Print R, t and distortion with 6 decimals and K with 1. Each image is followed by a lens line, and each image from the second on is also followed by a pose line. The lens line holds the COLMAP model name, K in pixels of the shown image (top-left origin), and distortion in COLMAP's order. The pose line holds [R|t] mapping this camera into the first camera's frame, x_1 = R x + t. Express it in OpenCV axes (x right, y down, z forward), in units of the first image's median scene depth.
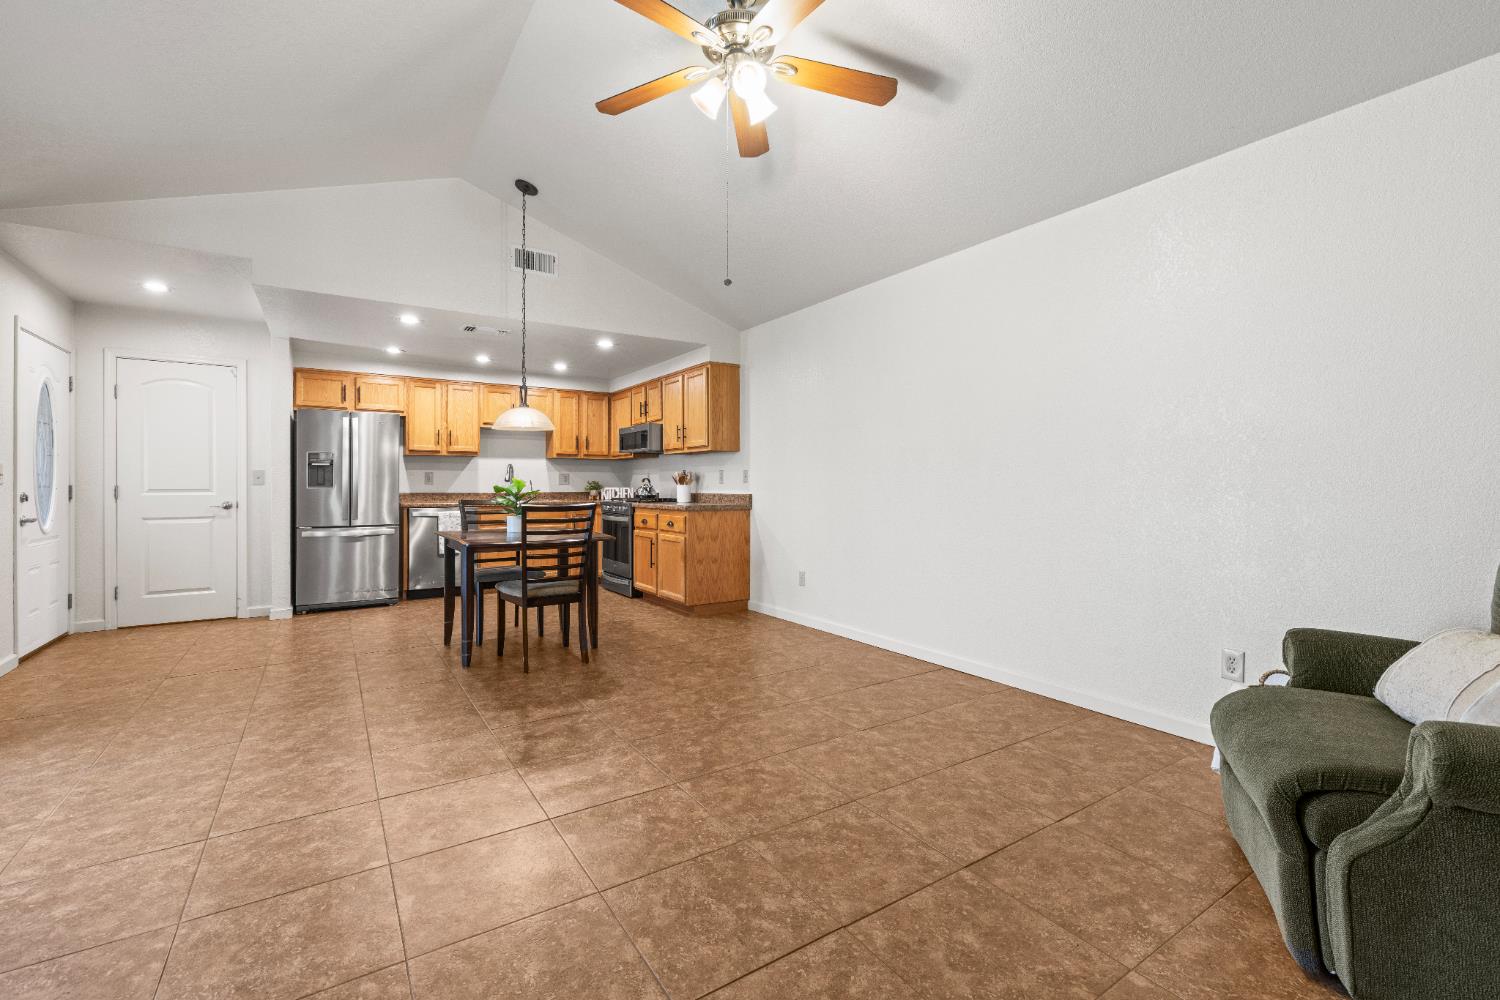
lens RADIAL K [[646.2, 0, 749.9], [0, 646.2, 486.3], [0, 0, 1]] dist [-0.001875, -0.000154]
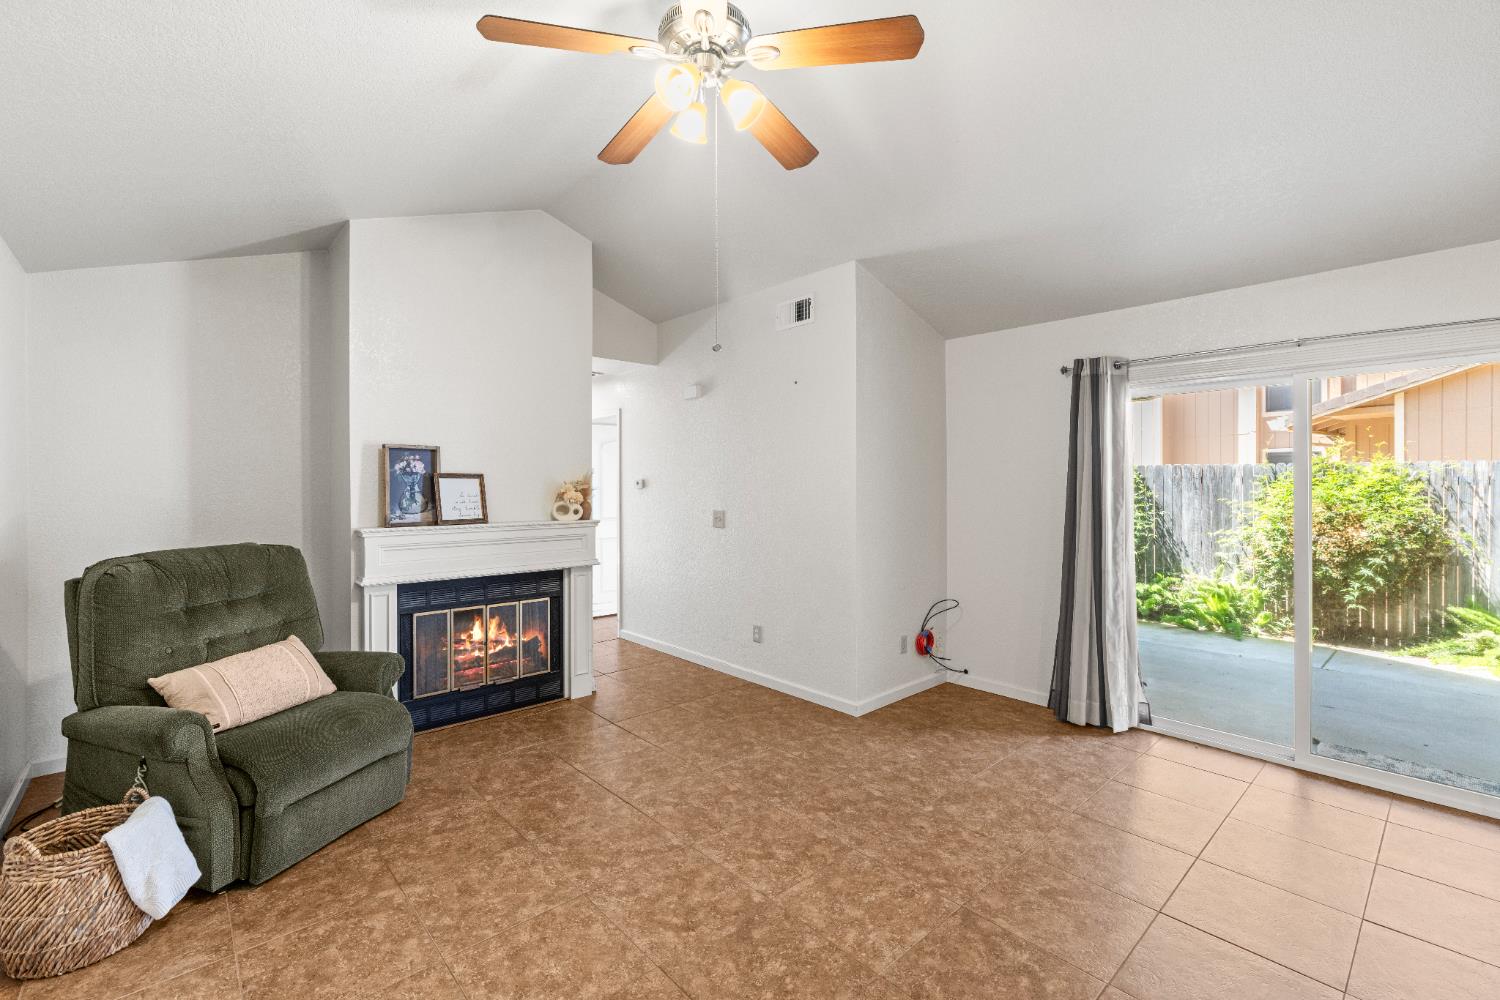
lens RADIAL K [[646.2, 0, 749.9], [0, 646.2, 486.3], [0, 0, 1]] dist [-0.001875, -0.000154]
pose [[-0.987853, 0.004708, -0.155318, 0.049663], [0.003599, 0.999966, 0.007418, -0.130990], [0.155348, 0.006769, -0.987837, 1.700046]]
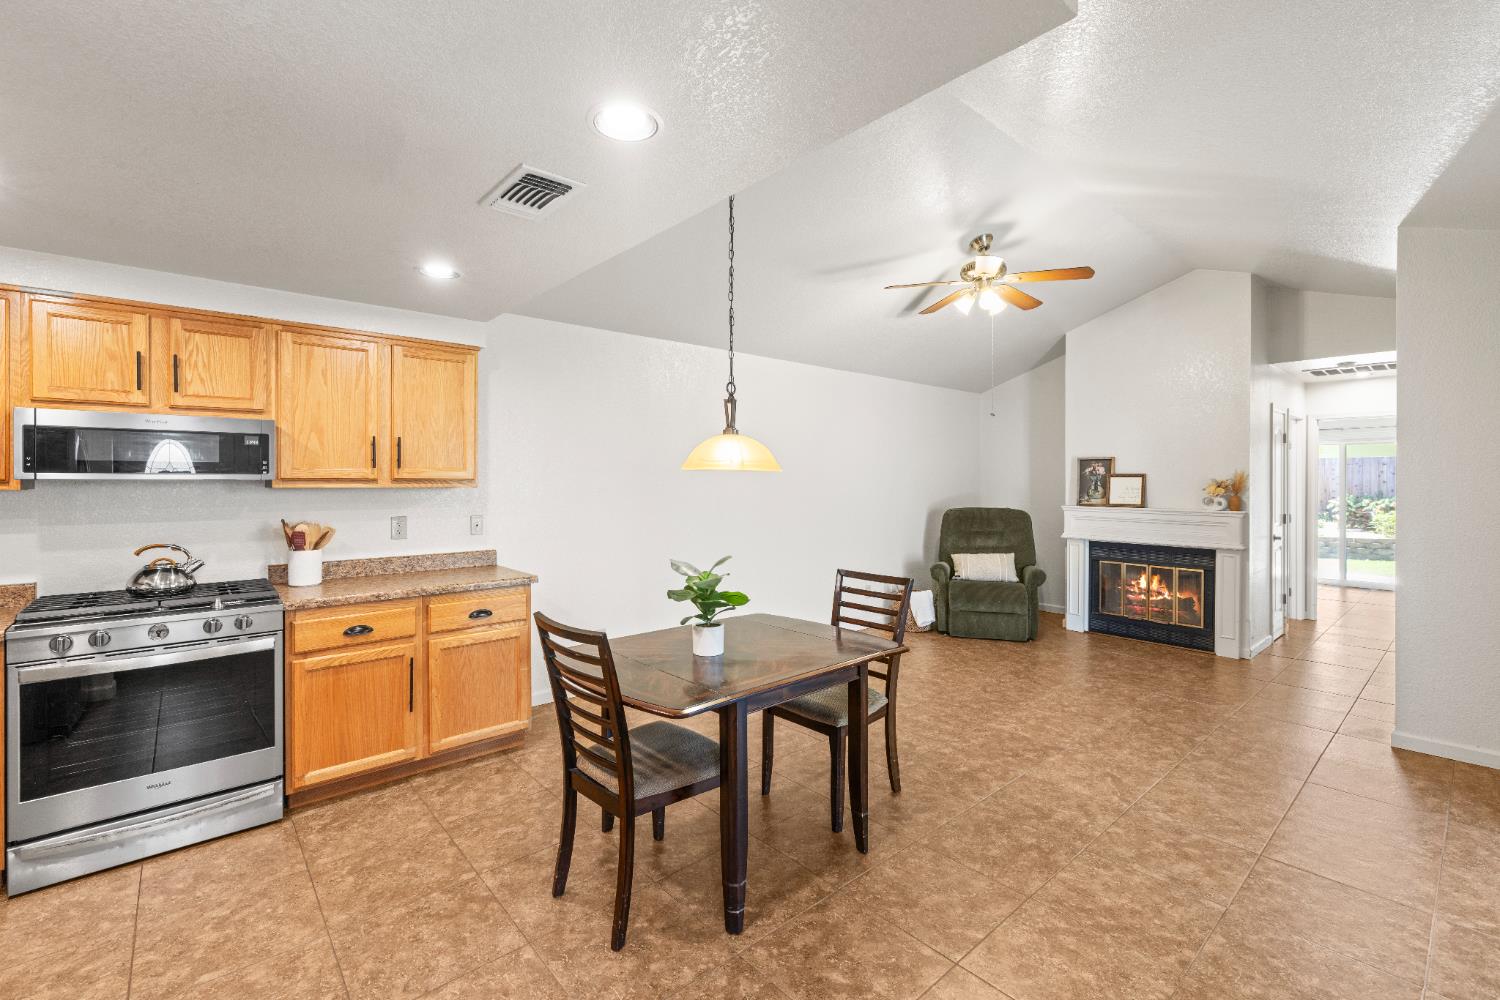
lens RADIAL K [[646.2, 0, 749.9], [0, 646.2, 486.3], [0, 0, 1]] dist [-0.001875, -0.000154]
pose [[-0.135713, -0.005931, 0.990730, -1.534663], [0.003198, 0.999974, 0.006424, -0.127063], [-0.990743, 0.004040, -0.135690, 1.737698]]
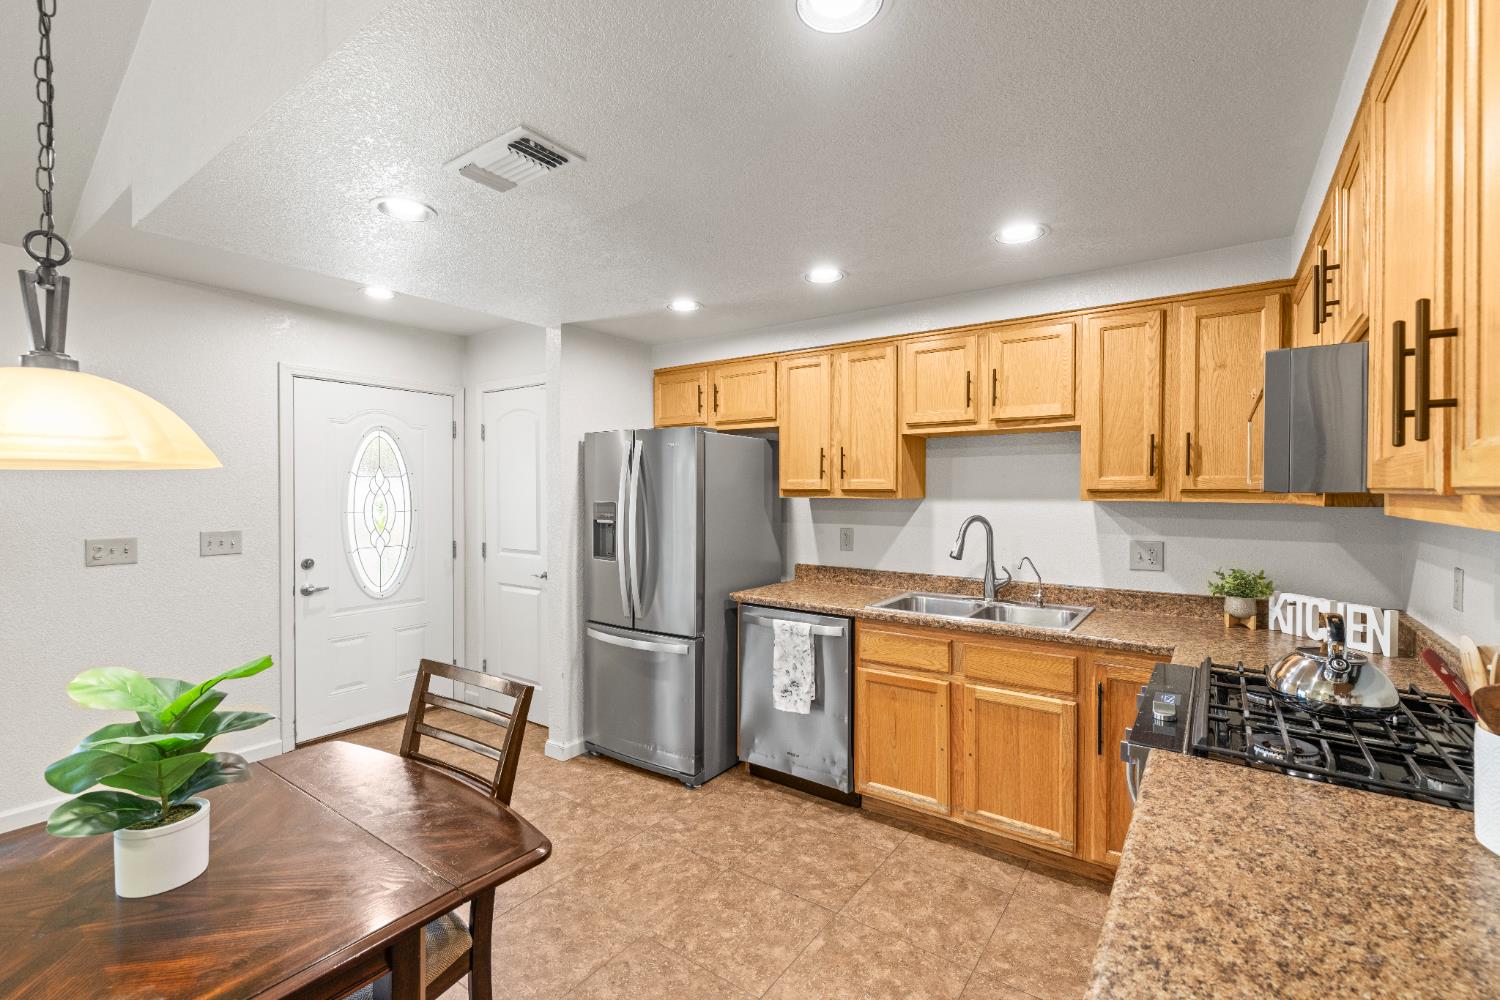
lens RADIAL K [[649.7, 0, 750.0], [0, 649.7, 500.0], [0, 0, 1]] dist [-0.001618, -0.000054]
pose [[0.364848, 0.016071, -0.930928, -0.086153], [-0.005363, 0.999871, 0.015159, -0.132864], [0.931052, -0.000538, 0.364887, 1.868969]]
